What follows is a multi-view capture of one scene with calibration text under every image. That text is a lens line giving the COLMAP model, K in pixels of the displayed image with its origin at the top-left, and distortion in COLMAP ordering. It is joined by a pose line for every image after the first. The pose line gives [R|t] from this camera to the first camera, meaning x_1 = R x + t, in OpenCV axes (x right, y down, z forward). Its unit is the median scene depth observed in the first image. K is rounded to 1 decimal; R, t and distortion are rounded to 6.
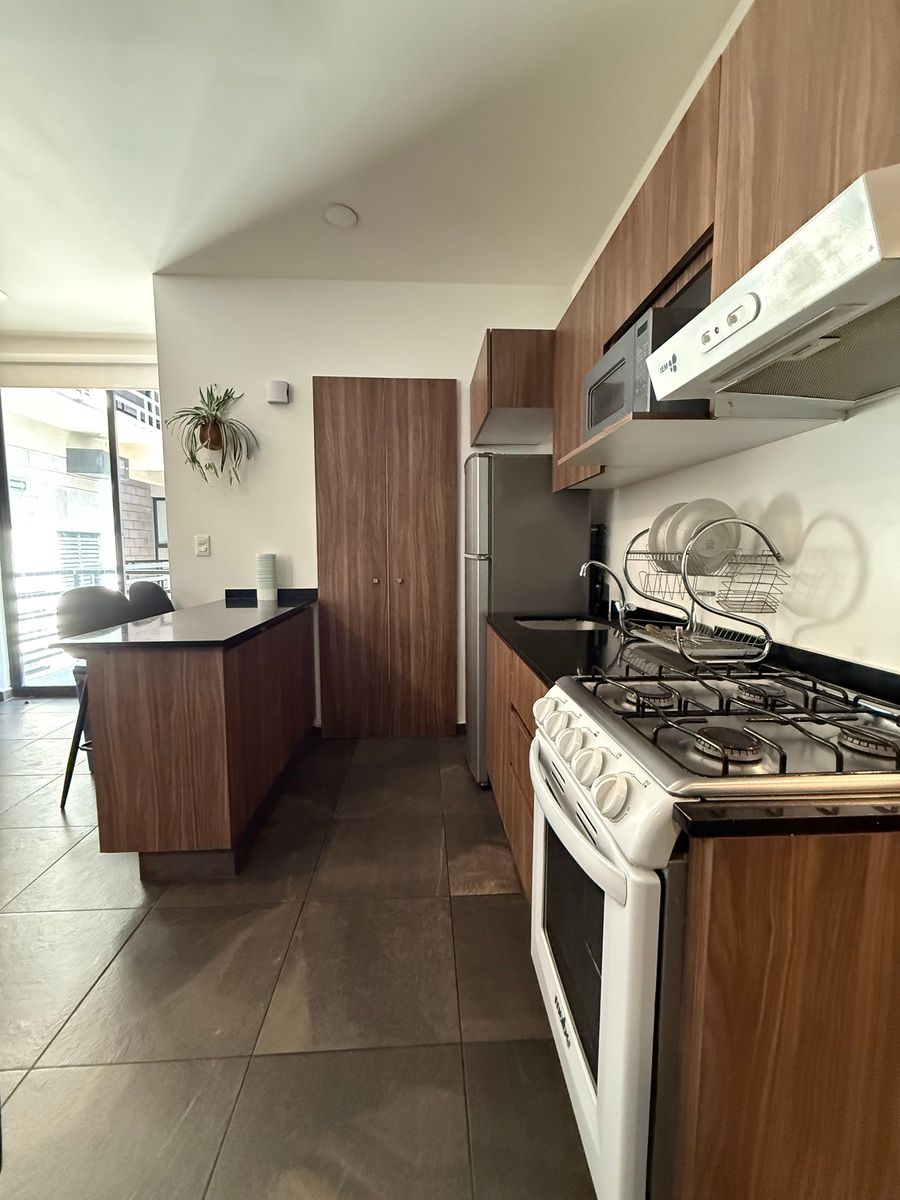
lens RADIAL K [[476.2, 0, 452.2], [0, 476.2, 594.1], [0, 0, 1]] dist [-0.001800, 0.000083]
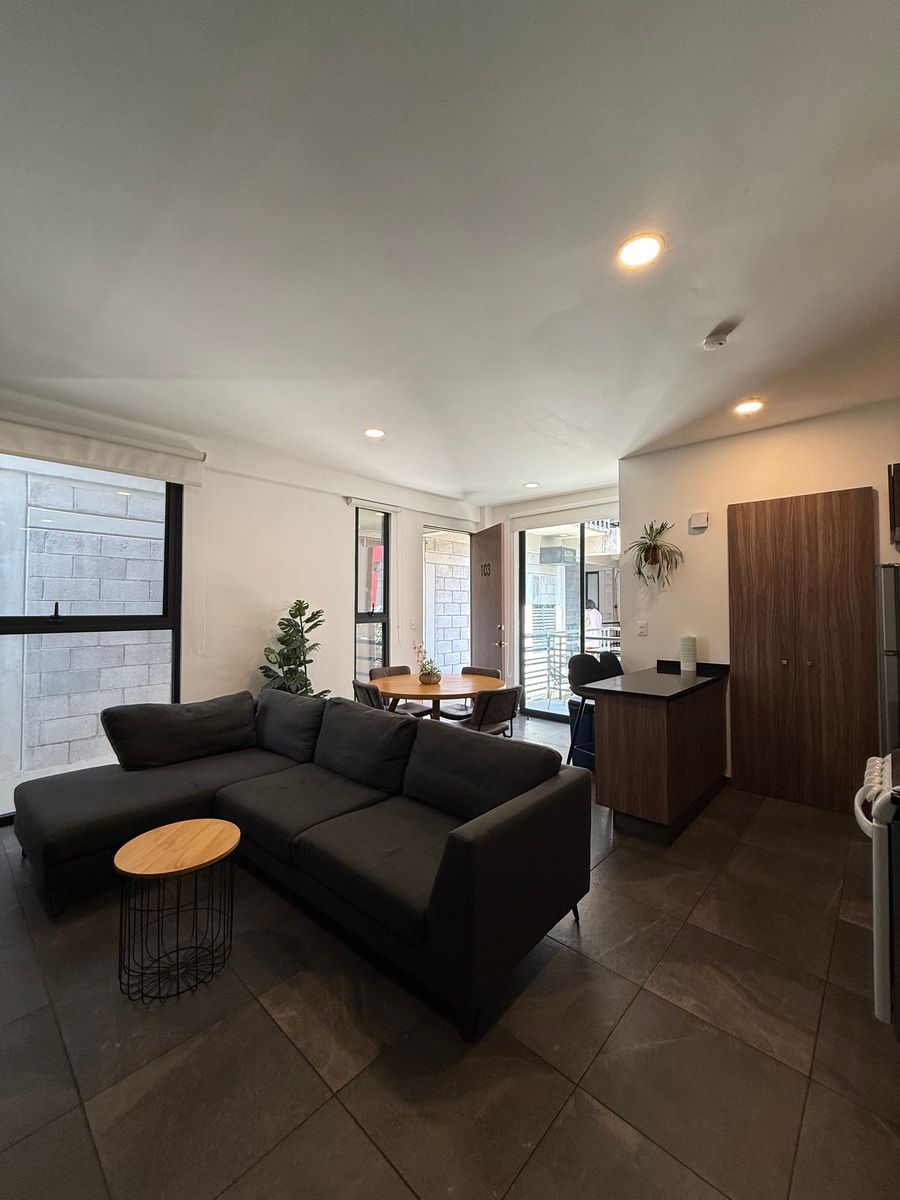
lens RADIAL K [[474.1, 0, 450.4], [0, 474.1, 597.4], [0, 0, 1]] dist [-0.002999, 0.000053]
pose [[0.689763, -0.016114, -0.723856, 0.127729], [-0.064372, 0.994428, -0.083477, -0.038881], [0.721168, 0.104175, 0.684882, -0.446086]]
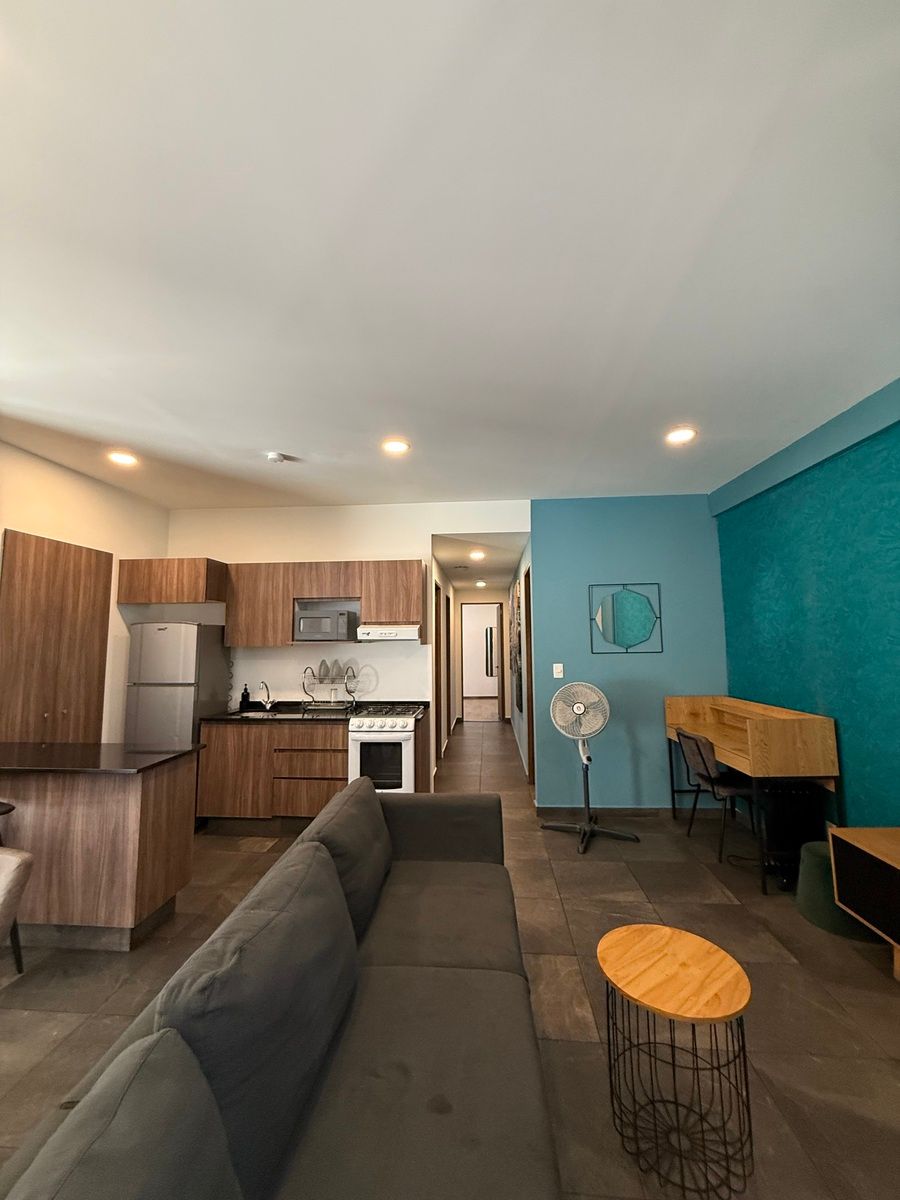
lens RADIAL K [[476.2, 0, 452.2], [0, 476.2, 594.1], [0, 0, 1]] dist [-0.001800, 0.000083]
pose [[0.141870, 0.100263, 0.984794, -1.196660], [0.101007, 0.988198, -0.115161, -0.087290], [-0.984718, 0.115809, 0.130069, -0.111450]]
